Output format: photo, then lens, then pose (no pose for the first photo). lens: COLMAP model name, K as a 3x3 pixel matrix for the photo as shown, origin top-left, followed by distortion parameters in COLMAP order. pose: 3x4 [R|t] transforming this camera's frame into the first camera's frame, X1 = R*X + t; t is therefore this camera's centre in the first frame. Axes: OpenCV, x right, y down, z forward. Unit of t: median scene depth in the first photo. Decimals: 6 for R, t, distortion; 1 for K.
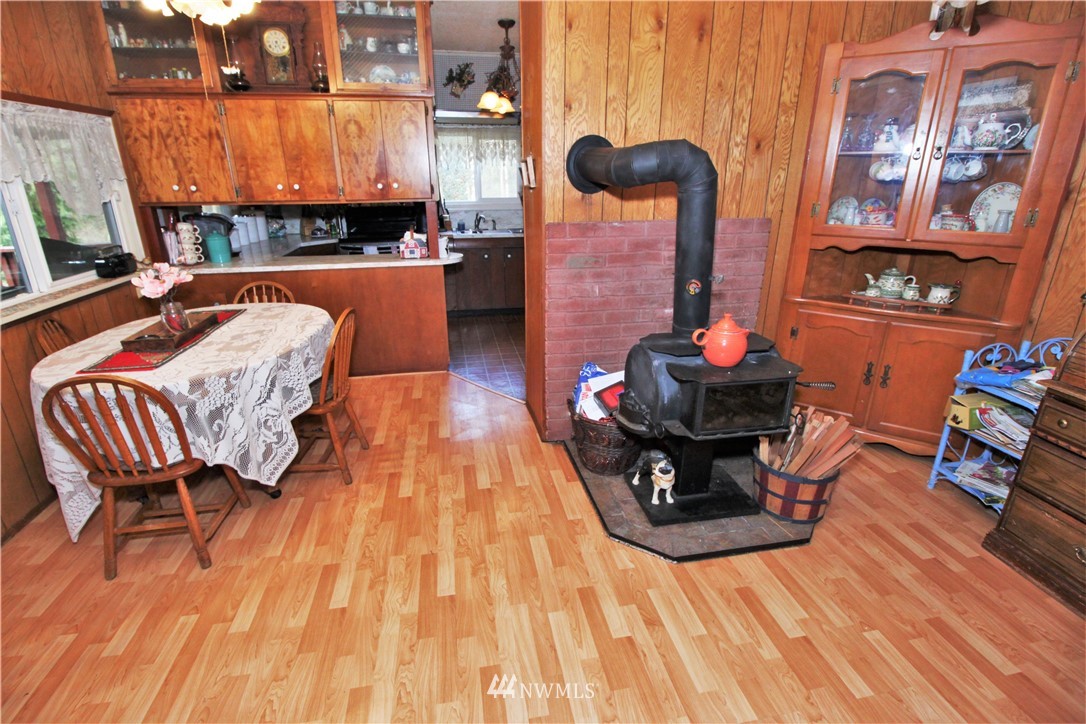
lens RADIAL K [[500.8, 0, 536.7], [0, 500.8, 354.0], [0, 0, 1]] dist [0.003856, -0.013930]
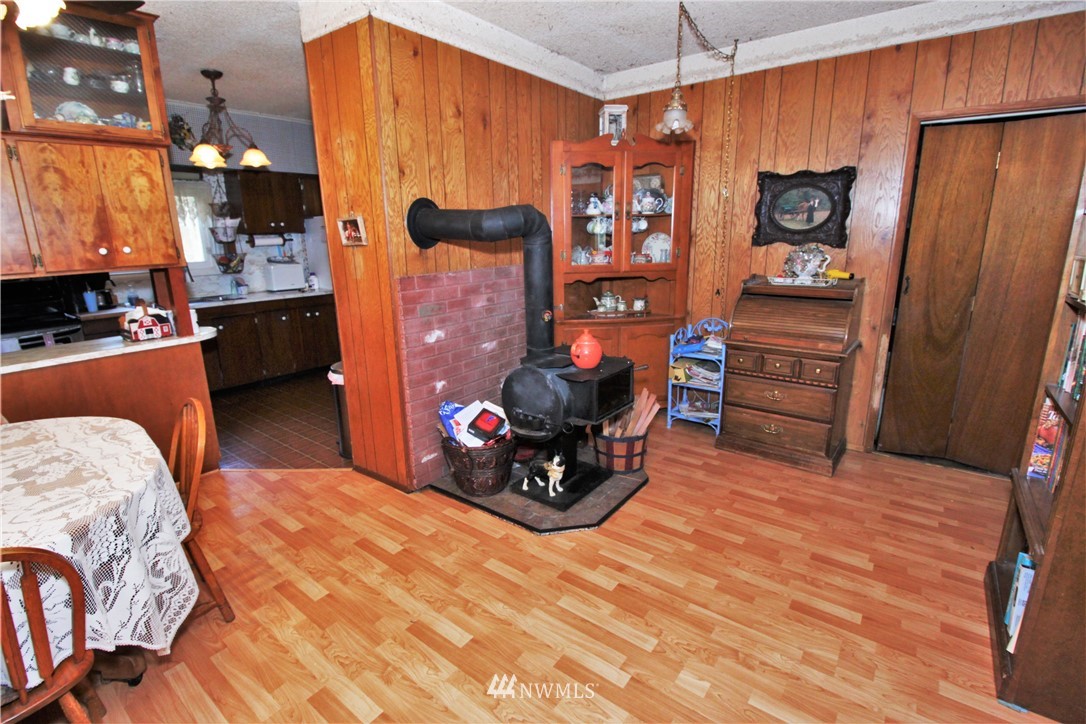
lens RADIAL K [[500.8, 0, 536.7], [0, 500.8, 354.0], [0, 0, 1]] dist [0.003856, -0.013930]
pose [[0.744876, -0.166881, 0.645996, -0.488690], [0.236455, 0.971400, -0.021706, -0.014183], [-0.623898, 0.168917, 0.763032, 0.047695]]
